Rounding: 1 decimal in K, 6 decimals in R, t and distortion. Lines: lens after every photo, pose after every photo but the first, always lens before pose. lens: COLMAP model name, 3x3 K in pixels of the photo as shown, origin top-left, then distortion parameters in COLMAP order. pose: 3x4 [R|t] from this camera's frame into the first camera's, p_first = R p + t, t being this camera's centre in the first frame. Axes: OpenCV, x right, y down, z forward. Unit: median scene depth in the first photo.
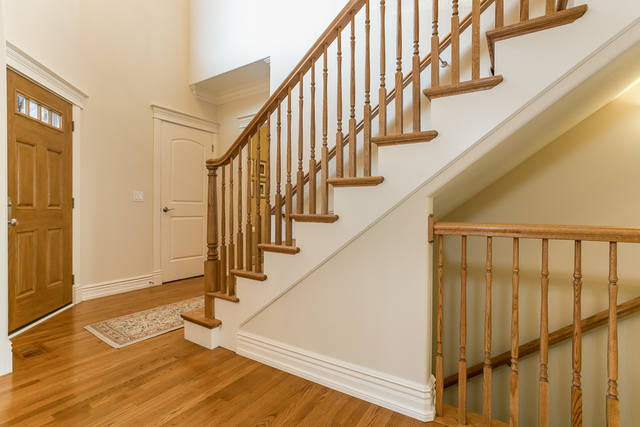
lens RADIAL K [[309.2, 0, 311.0], [0, 309.2, 211.6], [0, 0, 1]] dist [0.000308, 0.000402]
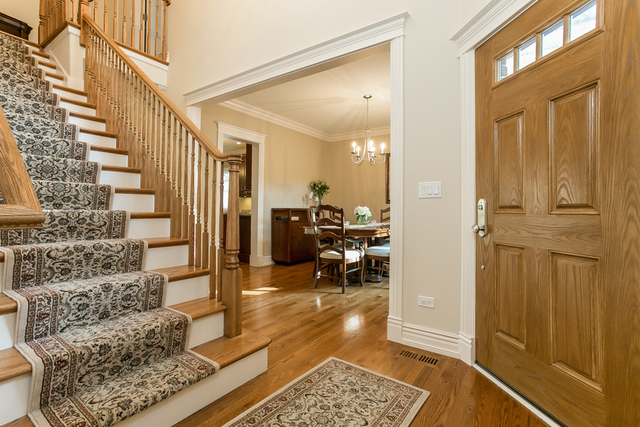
lens RADIAL K [[309.2, 0, 311.0], [0, 309.2, 211.6], [0, 0, 1]] dist [0.000308, 0.000402]
pose [[-0.999094, -0.007613, 0.041877, -0.567883], [-0.007521, 0.999969, 0.002339, -0.008312], [-0.041894, 0.002022, -0.999120, 1.854884]]
